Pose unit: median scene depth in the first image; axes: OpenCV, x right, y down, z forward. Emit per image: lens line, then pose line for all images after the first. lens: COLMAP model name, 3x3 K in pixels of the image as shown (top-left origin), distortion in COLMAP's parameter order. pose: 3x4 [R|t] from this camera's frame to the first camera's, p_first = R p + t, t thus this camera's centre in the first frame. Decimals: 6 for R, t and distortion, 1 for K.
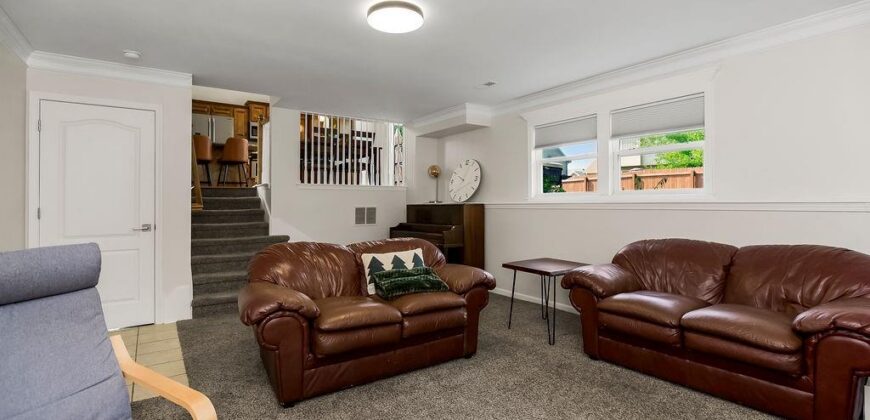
lens RADIAL K [[413.6, 0, 446.9], [0, 413.6, 204.3], [0, 0, 1]] dist [-0.000469, 0.000000]
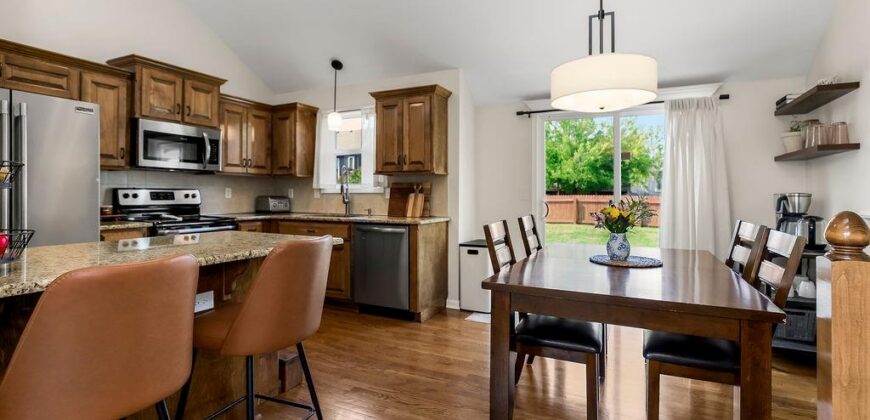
lens RADIAL K [[412.0, 0, 439.6], [0, 412.0, 191.3], [0, 0, 1]] dist [-0.000986, -0.000139]
pose [[0.881173, 0.007812, 0.472729, -0.643758], [-0.003681, 0.999947, -0.009664, -0.210772], [-0.472779, 0.006776, 0.881155, 0.904387]]
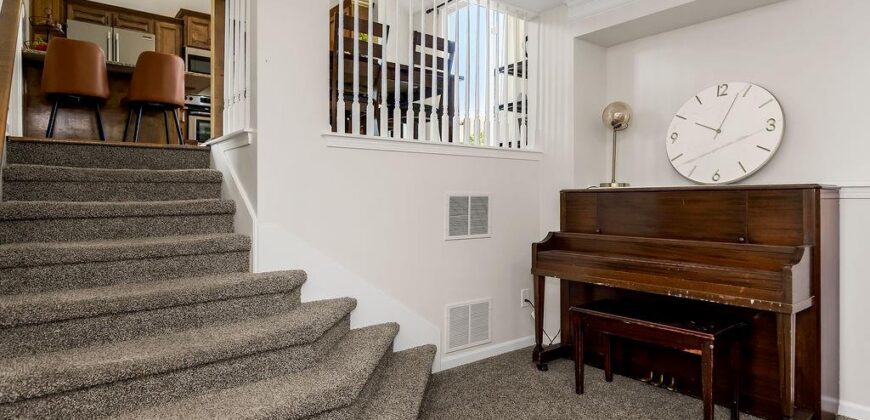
lens RADIAL K [[485.3, 0, 439.5], [0, 485.3, 200.4], [0, 0, 1]] dist [-0.016352, 0.000004]
pose [[0.998619, 0.000639, 0.052535, -0.253353], [-0.000919, 0.999985, 0.005316, 0.009181], [-0.052531, -0.005357, 0.998605, 0.501741]]
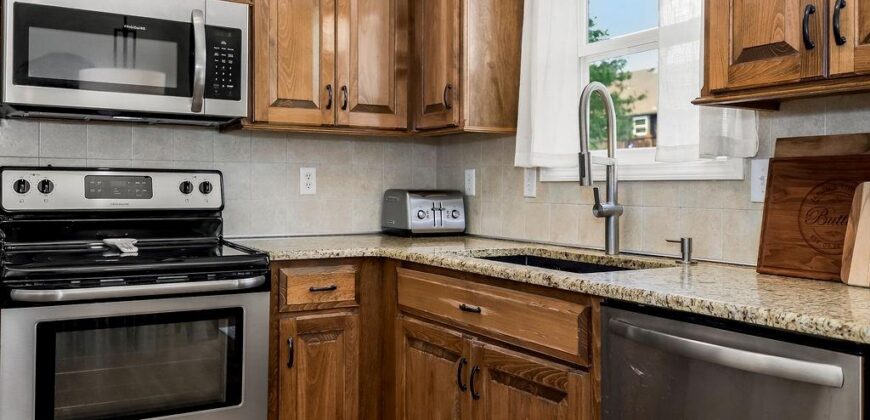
lens RADIAL K [[735.5, 0, 436.4], [0, 735.5, 188.1], [0, 0, 1]] dist [0.006745, 0.000732]
pose [[0.997627, 0.008758, -0.068290, -0.513123], [-0.008730, 0.999962, 0.000710, -0.209789], [0.068294, -0.000112, 0.997665, 1.221609]]
